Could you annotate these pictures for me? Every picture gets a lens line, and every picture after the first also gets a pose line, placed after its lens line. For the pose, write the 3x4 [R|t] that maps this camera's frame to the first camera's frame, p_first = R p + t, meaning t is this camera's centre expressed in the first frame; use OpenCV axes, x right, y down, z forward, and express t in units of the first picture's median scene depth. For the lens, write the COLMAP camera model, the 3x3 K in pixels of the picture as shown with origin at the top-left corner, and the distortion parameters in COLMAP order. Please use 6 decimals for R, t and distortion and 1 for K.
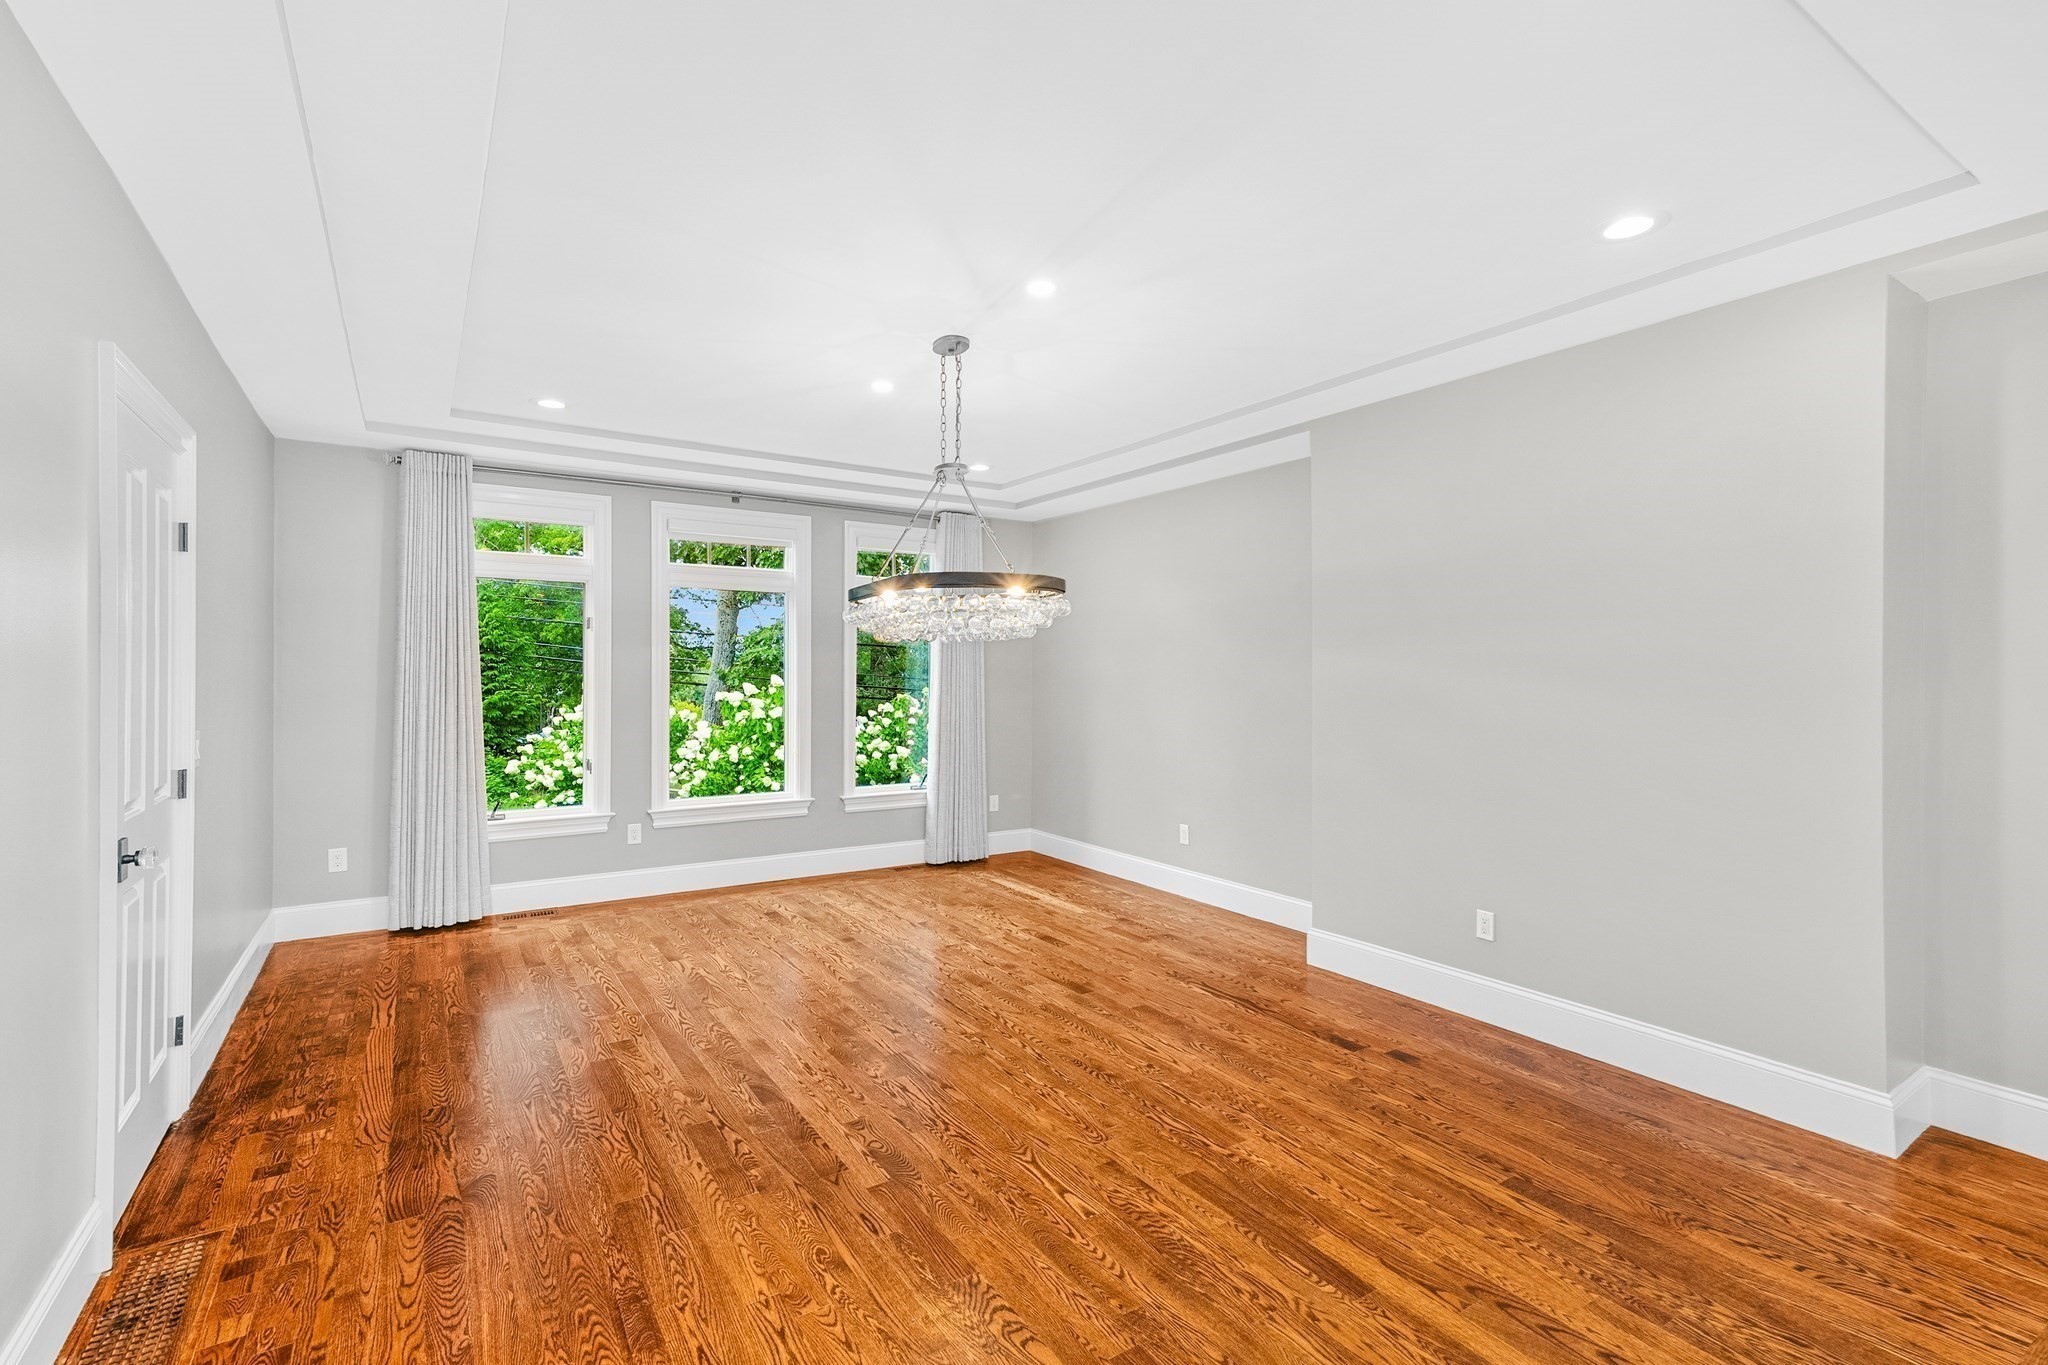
lens RADIAL K [[927.5, 0, 1020.0], [0, 927.5, 681.8], [0, 0, 1]] dist [0.017273, 0.002243]
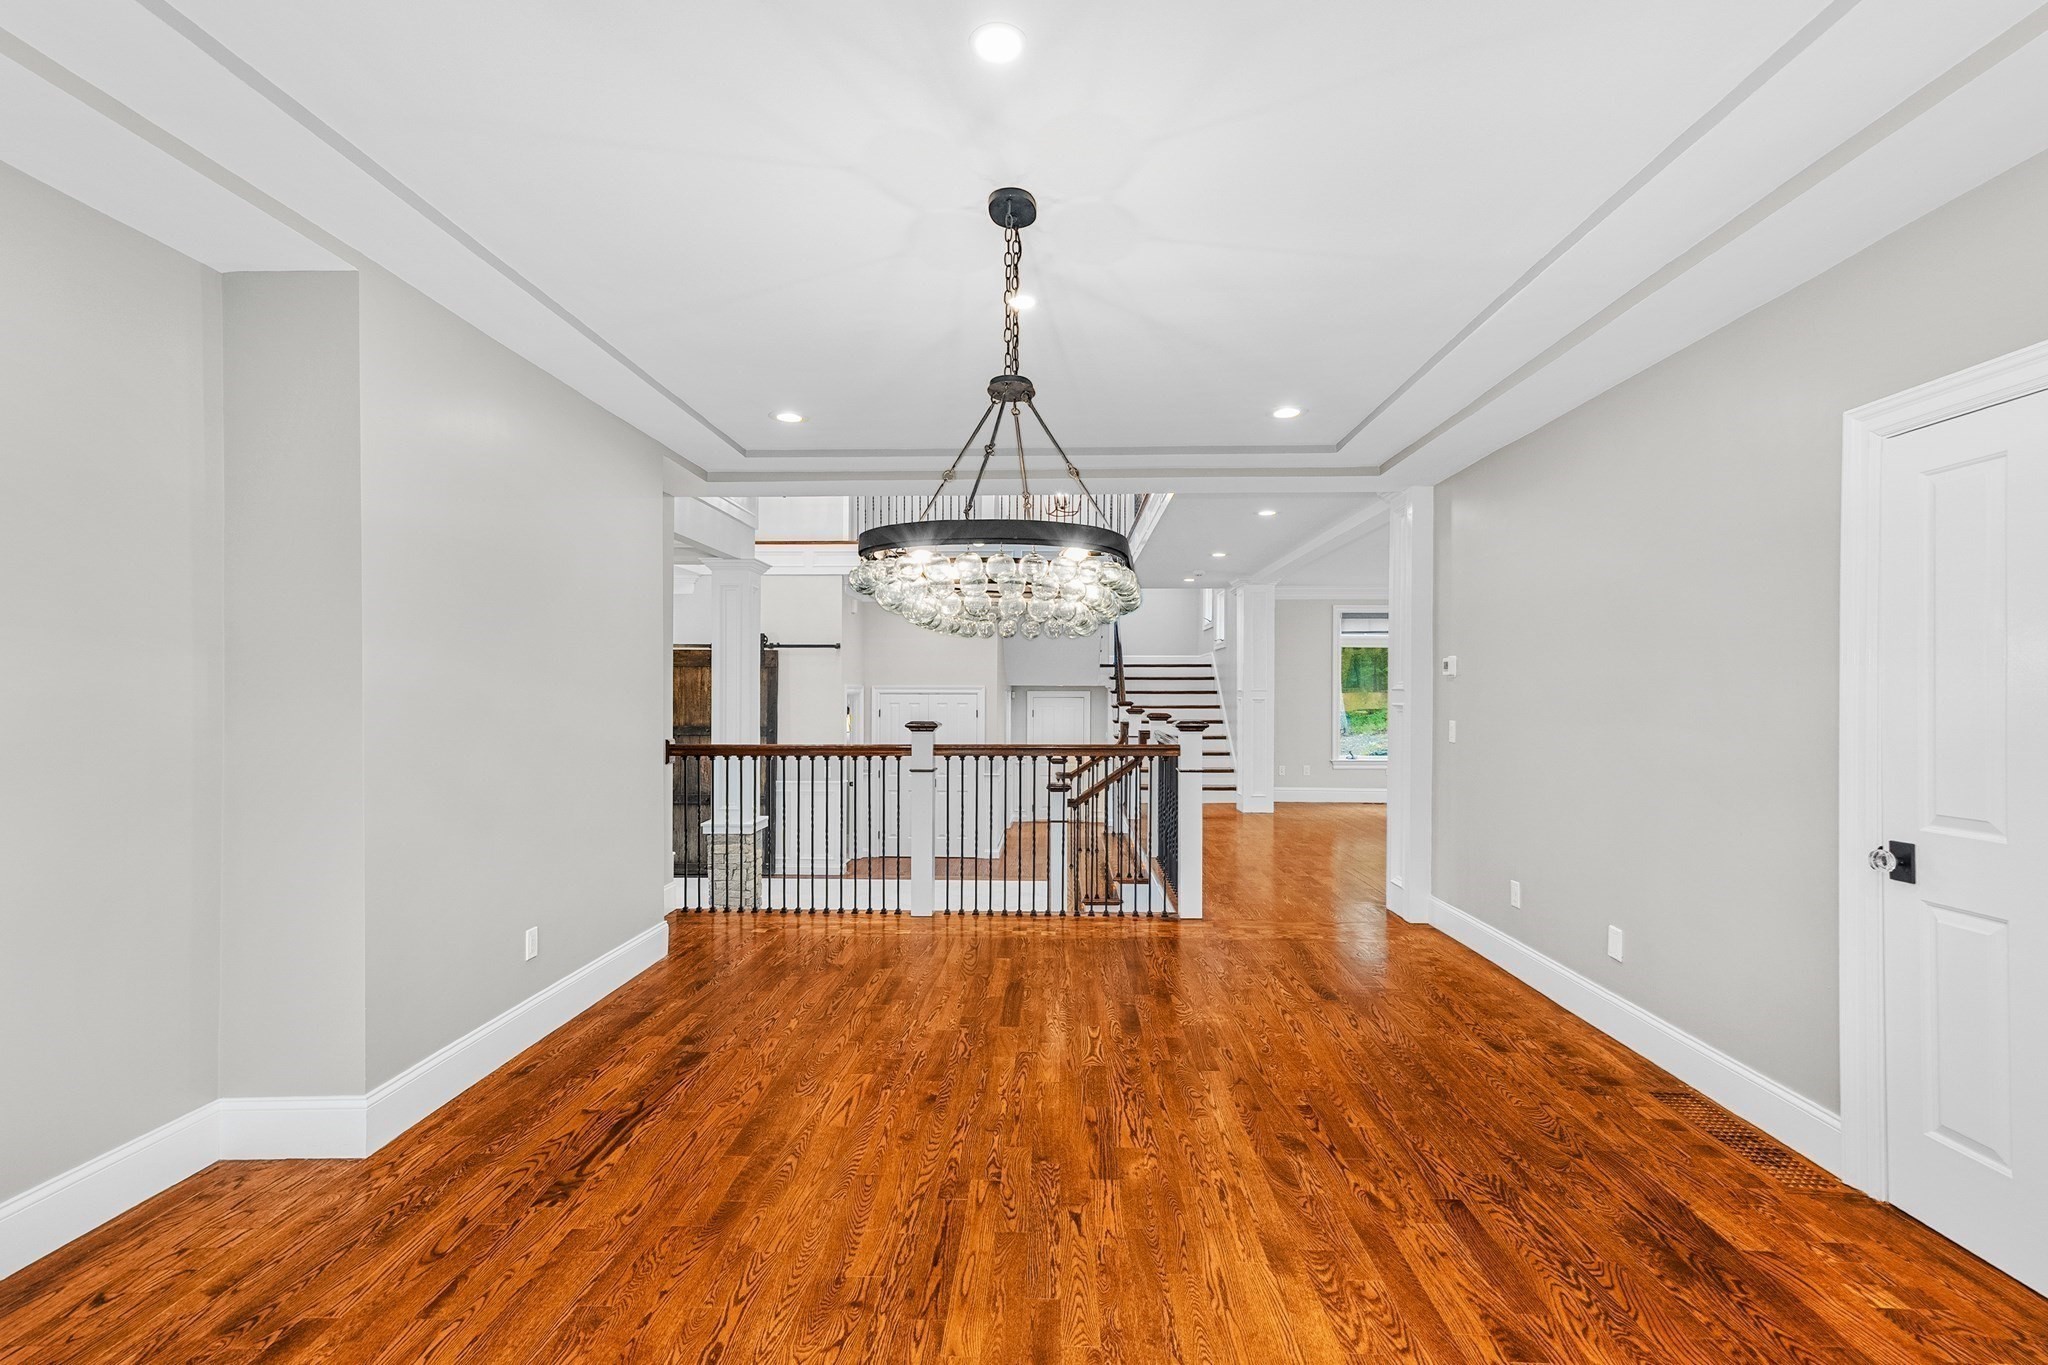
lens RADIAL K [[927.5, 0, 1028.4], [0, 927.5, 687.9], [0, 0, 1]] dist [0.017273, 0.002243]
pose [[-0.818587, -0.002356, 0.574378, -0.529323], [0.000135, 0.999991, 0.004294, -0.005108], [-0.574383, 0.003592, -0.818579, 1.691983]]
